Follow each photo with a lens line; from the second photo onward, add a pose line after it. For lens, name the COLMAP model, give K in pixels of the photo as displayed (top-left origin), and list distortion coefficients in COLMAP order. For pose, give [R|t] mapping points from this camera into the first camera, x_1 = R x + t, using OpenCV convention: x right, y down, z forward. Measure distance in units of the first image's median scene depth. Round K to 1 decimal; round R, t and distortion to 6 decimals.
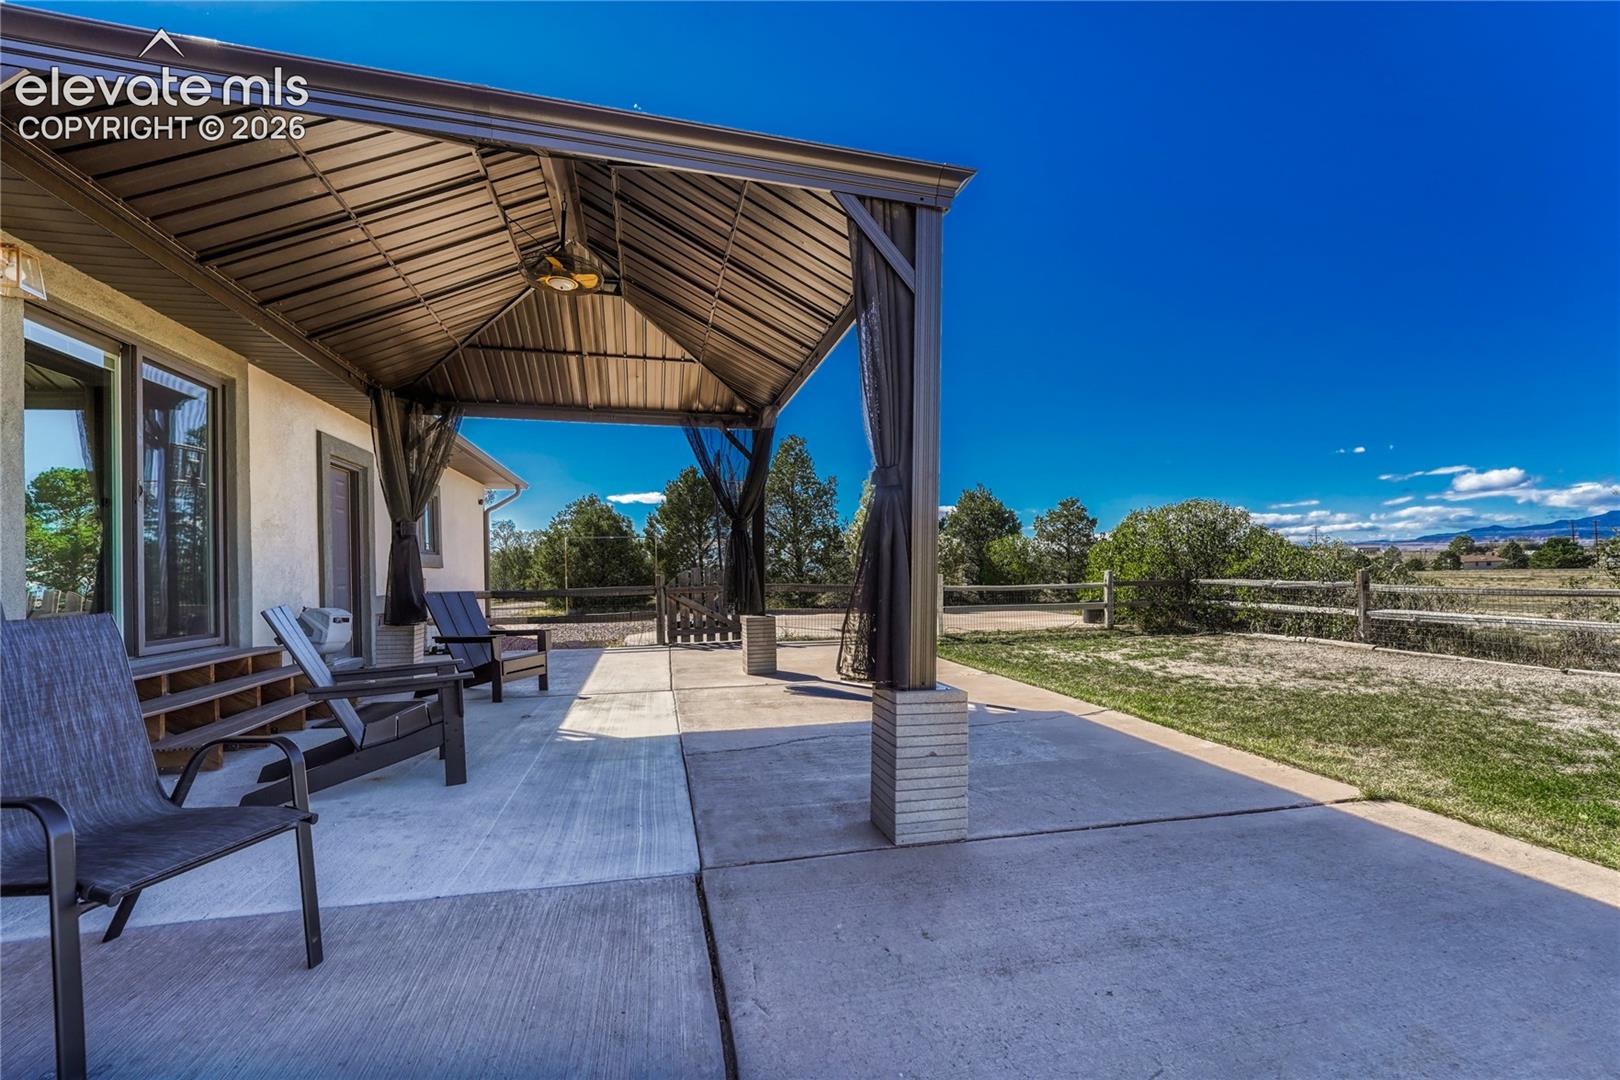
lens RADIAL K [[672.5, 0, 808.4], [0, 672.5, 555.2], [0, 0, 1]] dist [-0.000237, -0.000017]
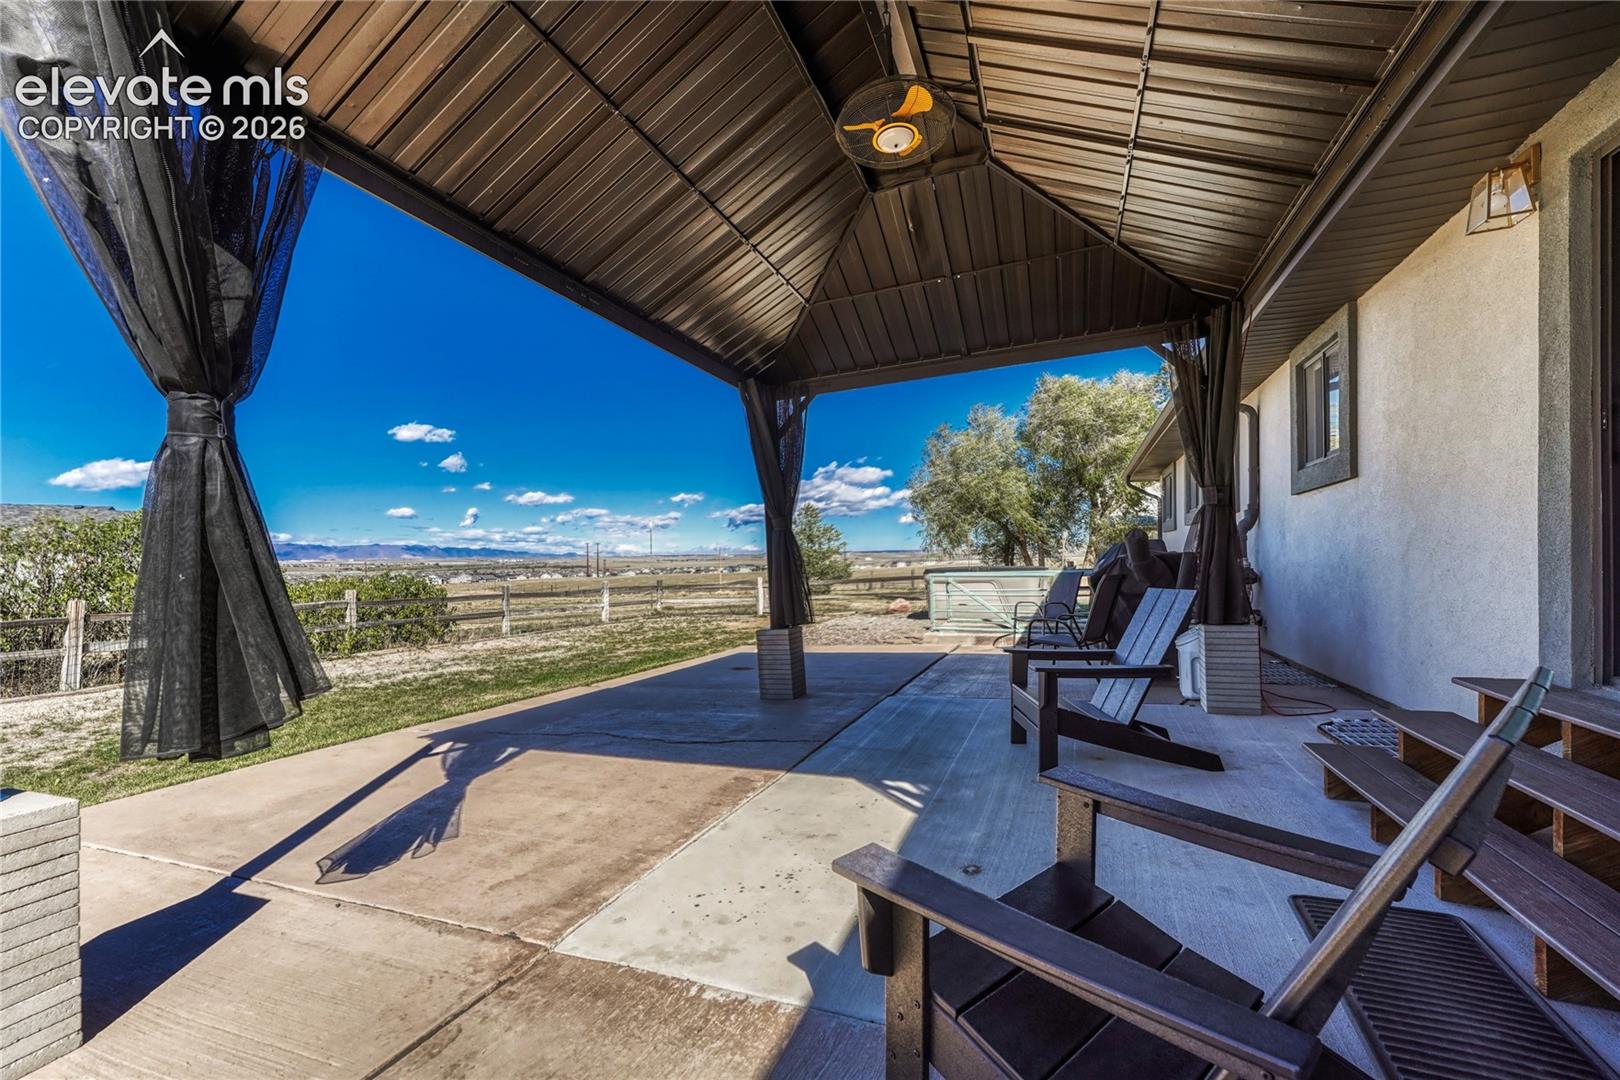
lens RADIAL K [[672.5, 0, 808.4], [0, 672.5, 555.2], [0, 0, 1]] dist [-0.000237, -0.000017]
pose [[-0.823175, 0.034382, 0.566746, -0.765569], [0.017934, 0.999241, -0.034571, 0.033340], [-0.567505, -0.018294, -0.823167, 1.860798]]
